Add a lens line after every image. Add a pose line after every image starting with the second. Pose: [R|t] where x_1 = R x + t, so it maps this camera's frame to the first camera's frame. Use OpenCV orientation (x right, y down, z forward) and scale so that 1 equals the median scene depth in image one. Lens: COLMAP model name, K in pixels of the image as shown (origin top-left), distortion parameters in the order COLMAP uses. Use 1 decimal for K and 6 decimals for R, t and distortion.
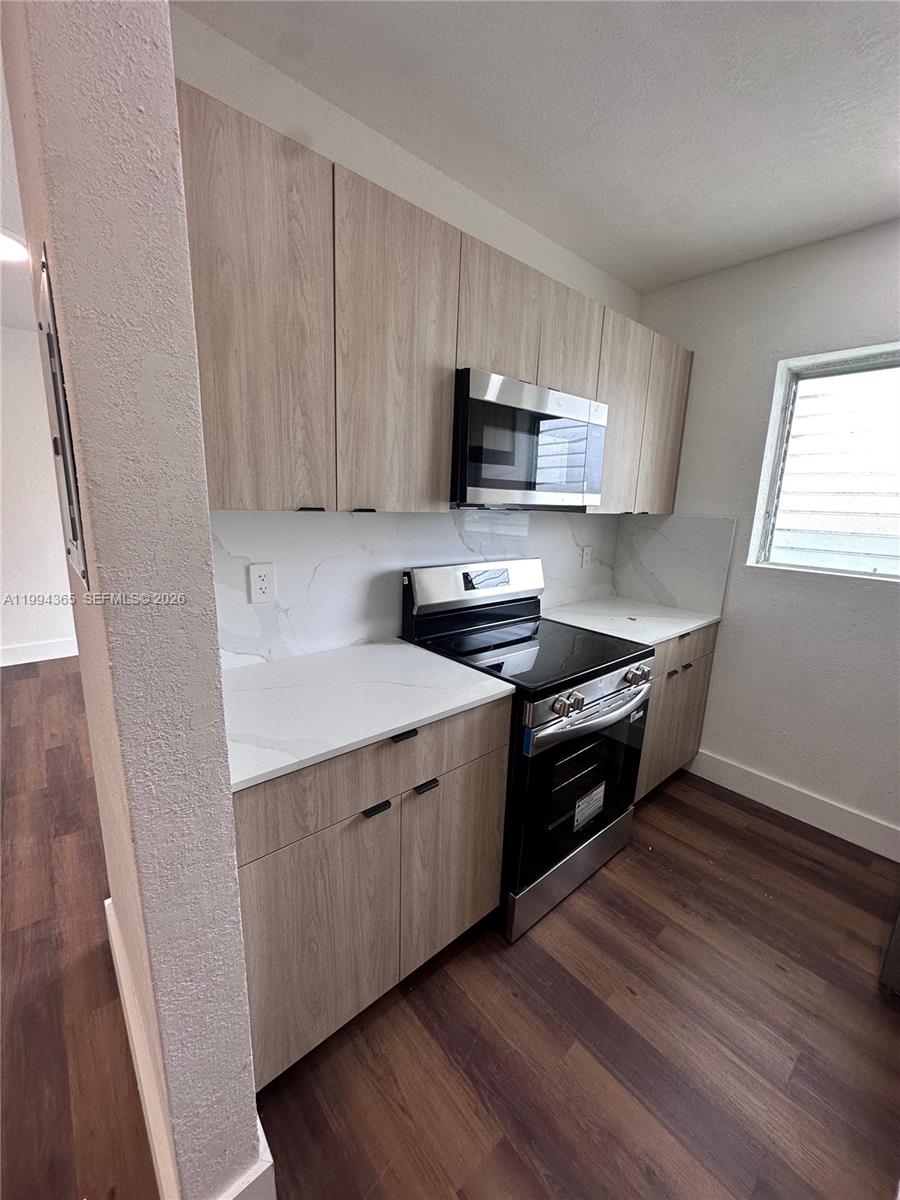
lens RADIAL K [[479.7, 0, 450.0], [0, 479.7, 600.0], [0, 0, 1]] dist [-0.000737, 0.000104]
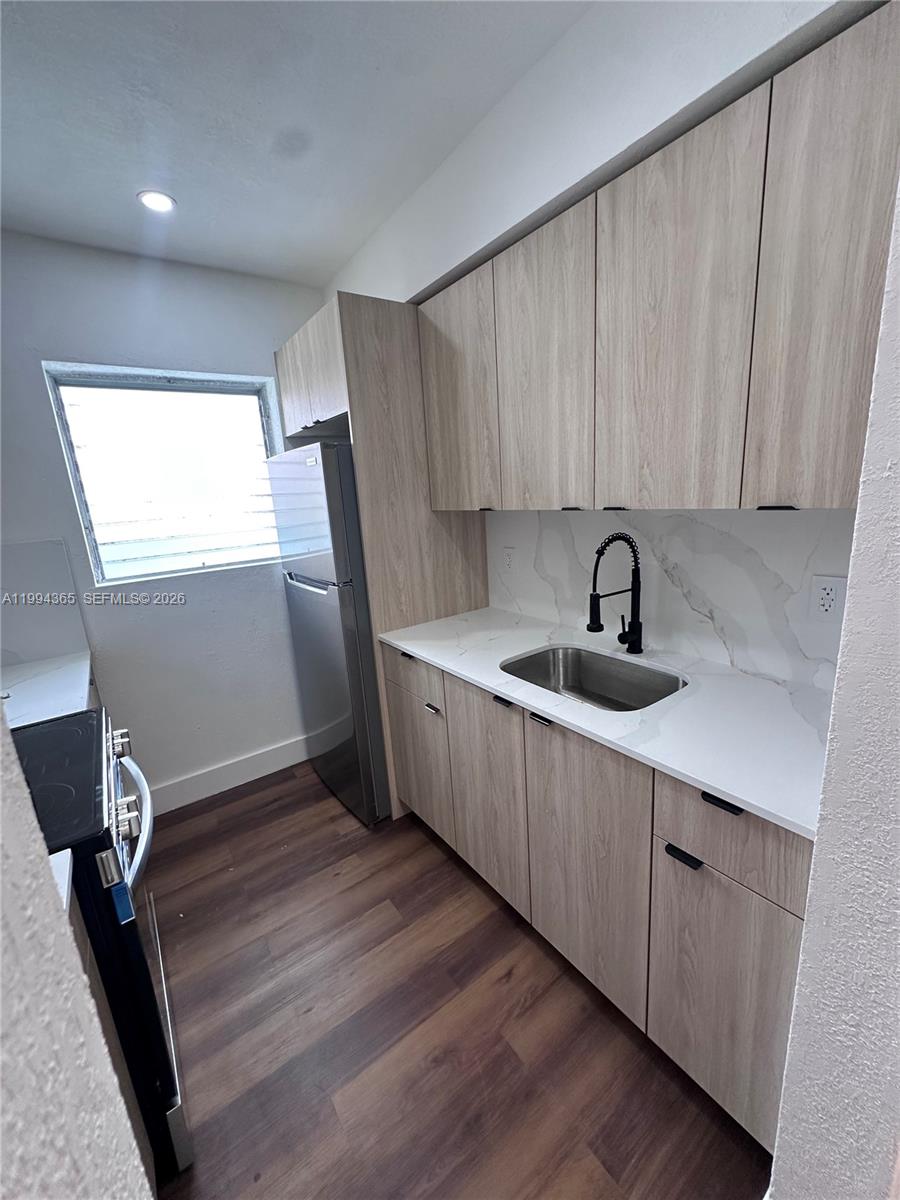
lens RADIAL K [[479.7, 0, 446.0], [0, 479.7, 606.1], [0, 0, 1]] dist [-0.002677, -0.000195]
pose [[0.093881, -0.273027, 0.957415, -0.236880], [0.278395, 0.930498, 0.238052, -0.087042], [-0.955867, 0.244191, 0.163366, 0.277492]]
